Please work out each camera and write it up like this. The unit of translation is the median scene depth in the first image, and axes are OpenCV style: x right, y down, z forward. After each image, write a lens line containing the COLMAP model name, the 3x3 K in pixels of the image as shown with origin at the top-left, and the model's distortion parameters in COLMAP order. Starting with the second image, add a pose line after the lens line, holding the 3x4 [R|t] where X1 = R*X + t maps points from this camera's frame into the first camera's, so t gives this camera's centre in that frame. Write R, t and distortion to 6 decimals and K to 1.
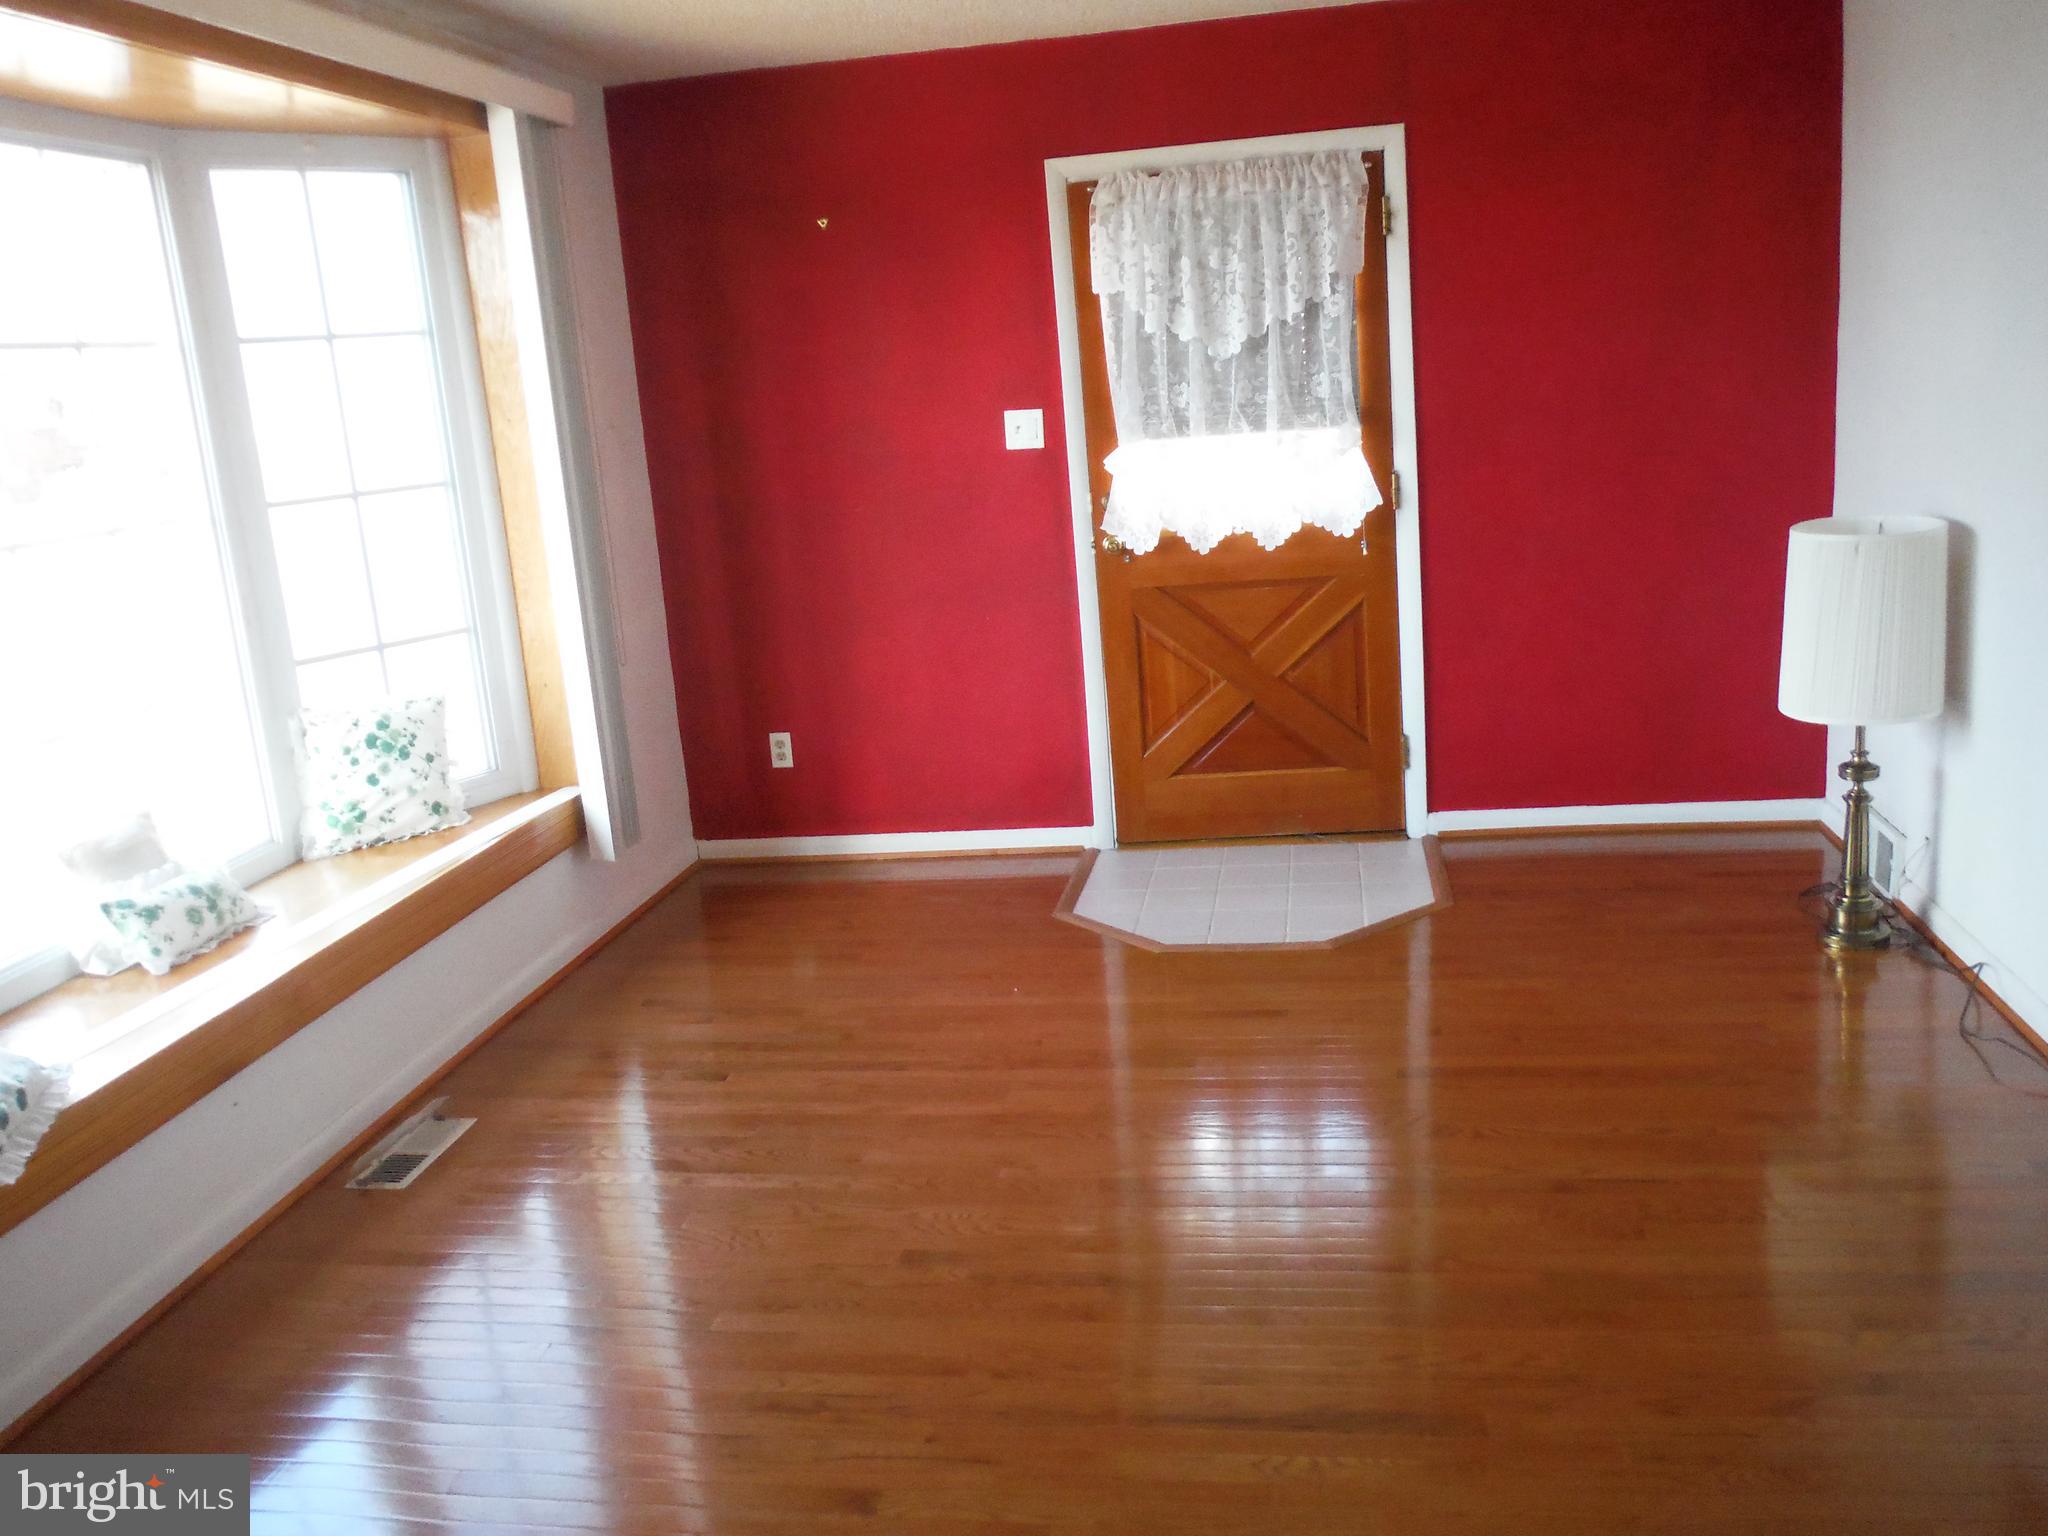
lens RADIAL K [[1747.6, 0, 1022.0], [0, 1747.6, 770.5], [0, 0, 1]] dist [-0.054912, 0.048651]
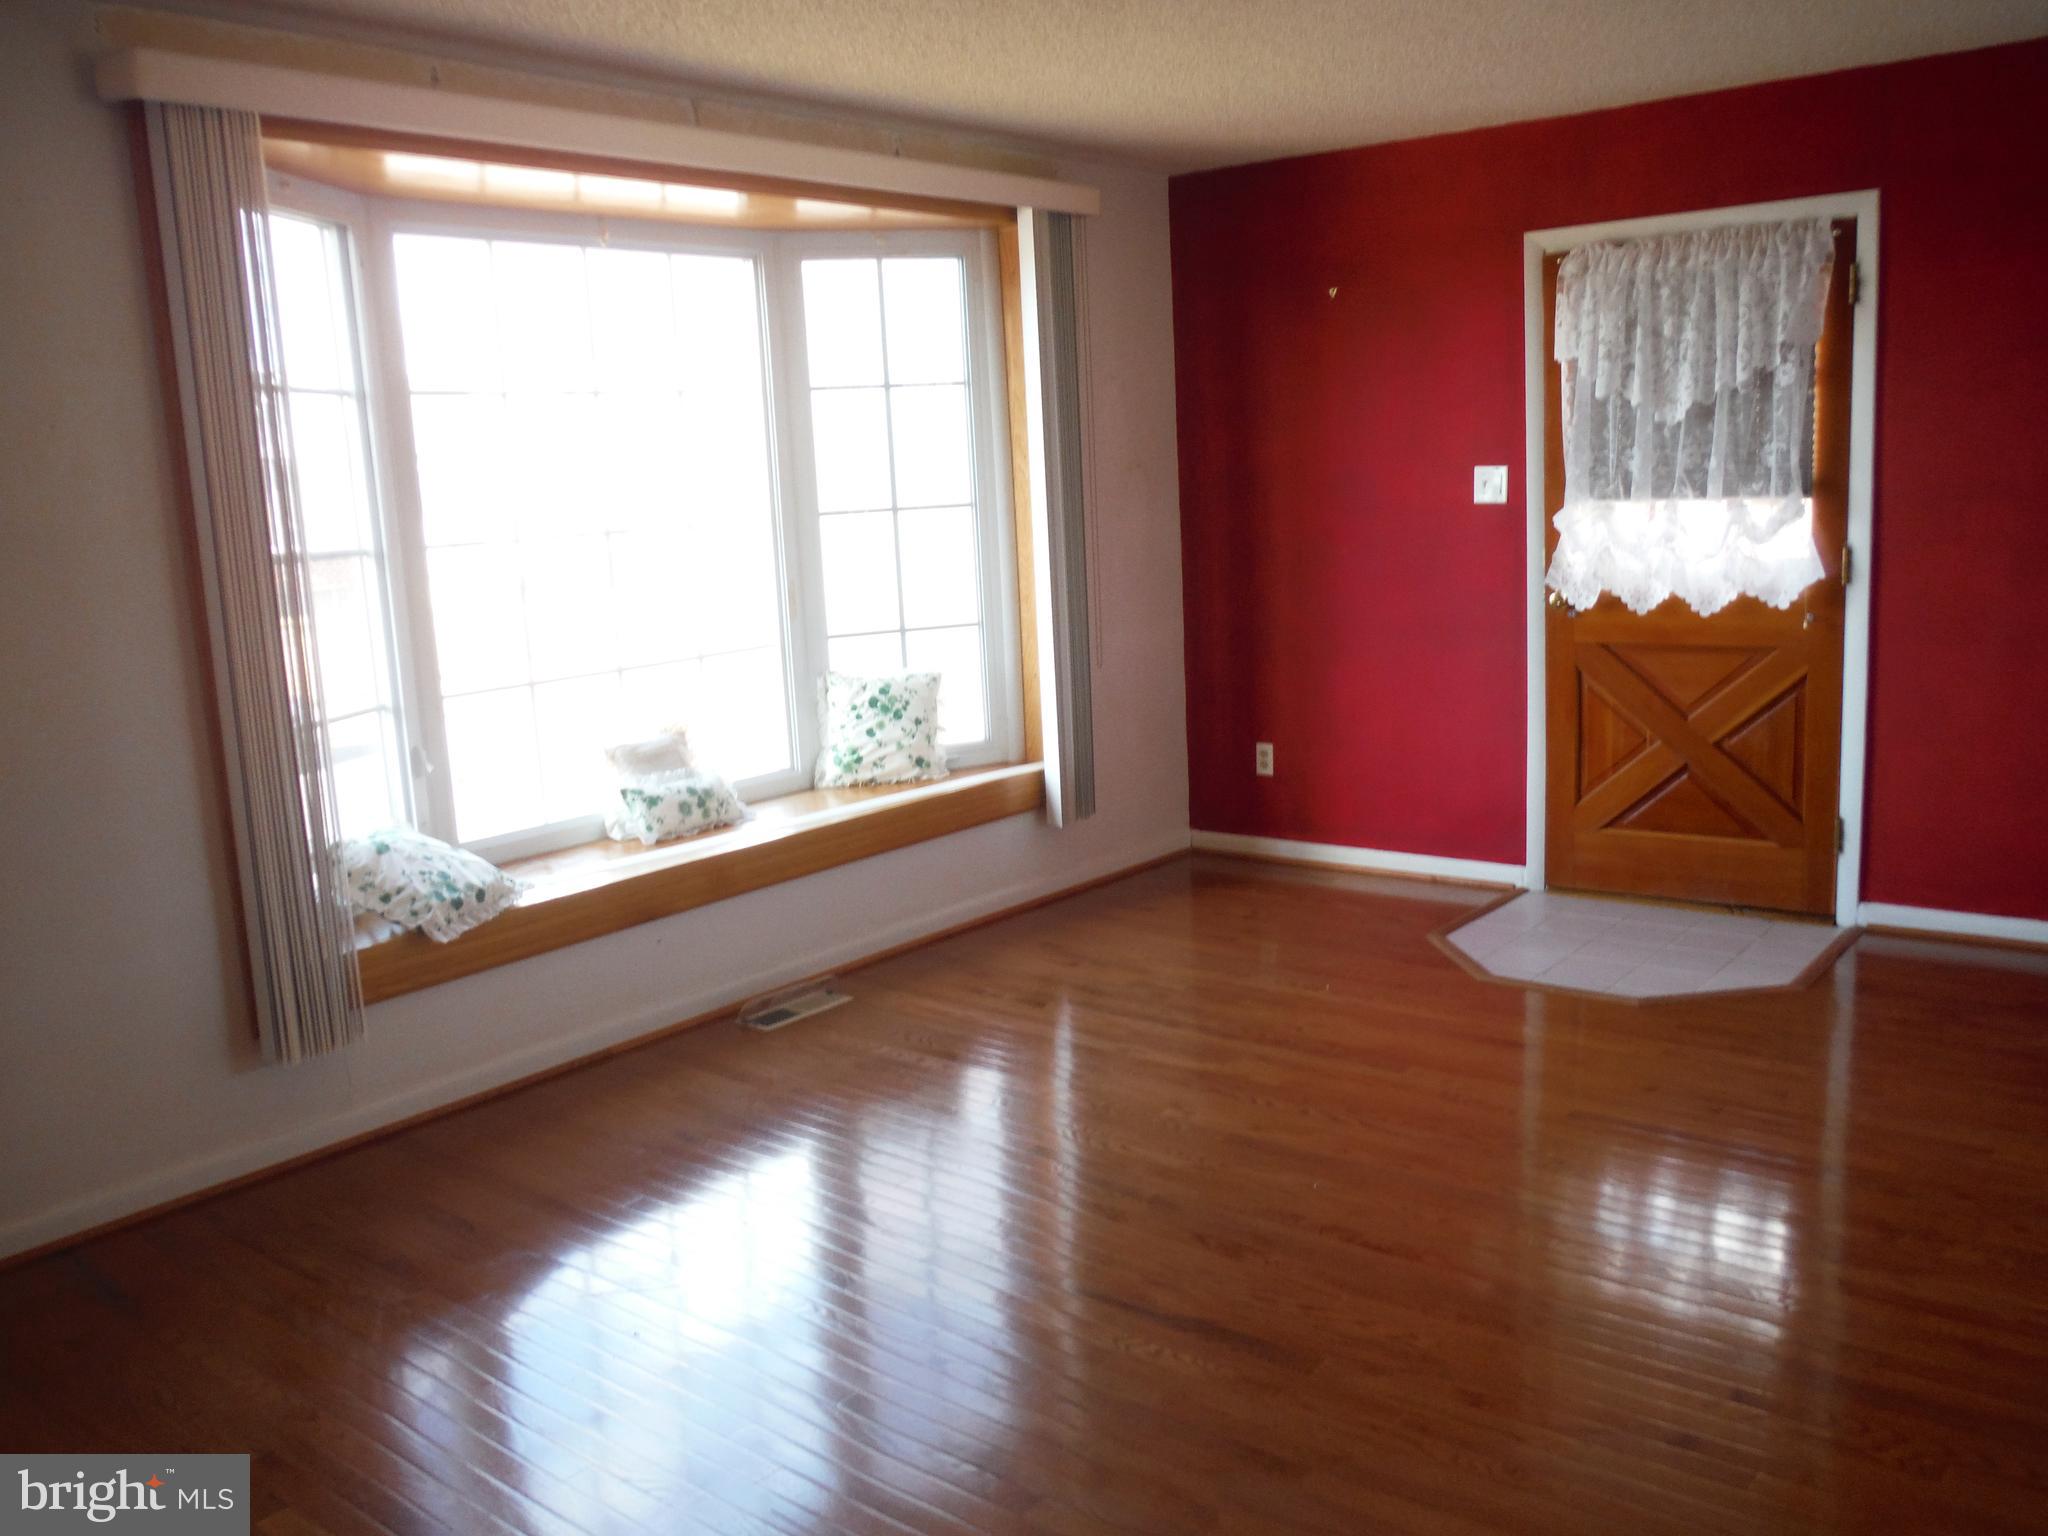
lens RADIAL K [[1747.6, 0, 1030.0], [0, 1747.6, 771.7], [0, 0, 1]] dist [-0.054912, 0.048651]
pose [[0.867241, 0.124153, -0.482161, 0.308377], [-0.131877, 0.991103, 0.018000, -0.004227], [0.480106, 0.047976, 0.875898, -0.059359]]
